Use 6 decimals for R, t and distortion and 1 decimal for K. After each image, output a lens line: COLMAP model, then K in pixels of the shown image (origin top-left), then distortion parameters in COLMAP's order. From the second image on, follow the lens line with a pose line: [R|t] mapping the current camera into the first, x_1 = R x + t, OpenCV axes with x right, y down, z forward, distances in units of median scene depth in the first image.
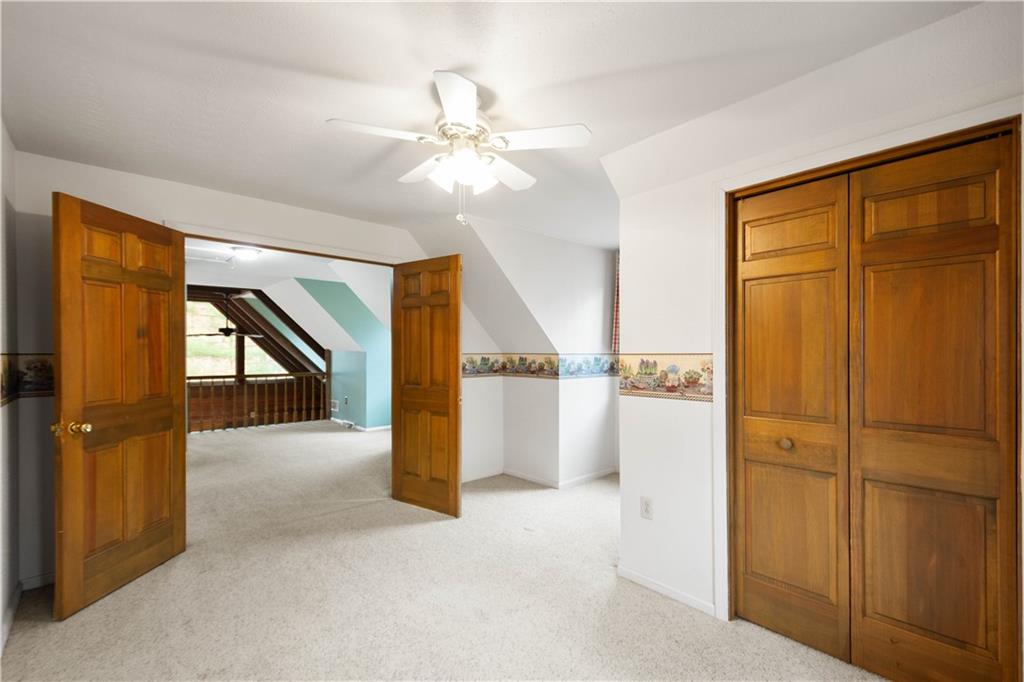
lens RADIAL K [[462.9, 0, 513.8], [0, 462.9, 351.7], [0, 0, 1]] dist [0.007502, -0.000120]
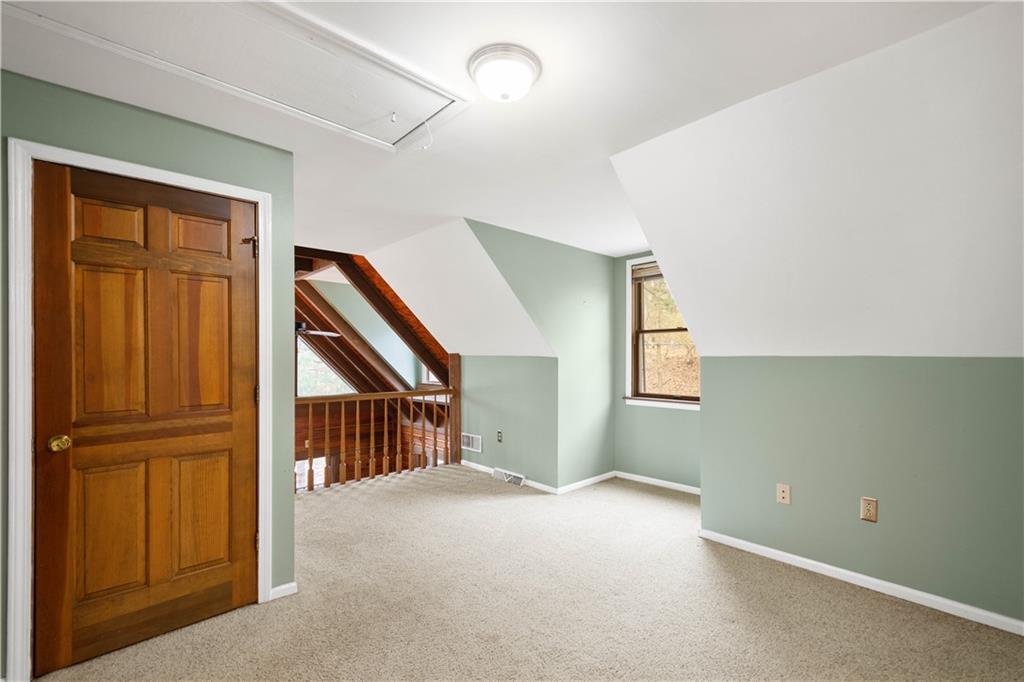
lens RADIAL K [[462.5, 0, 511.6], [0, 462.5, 360.9], [0, 0, 1]] dist [0.006396, 0.000067]
pose [[0.999985, -0.002165, 0.004991, -0.326347], [0.002122, 0.999962, 0.008495, -0.001049], [-0.005009, -0.008484, 0.999951, 0.357634]]
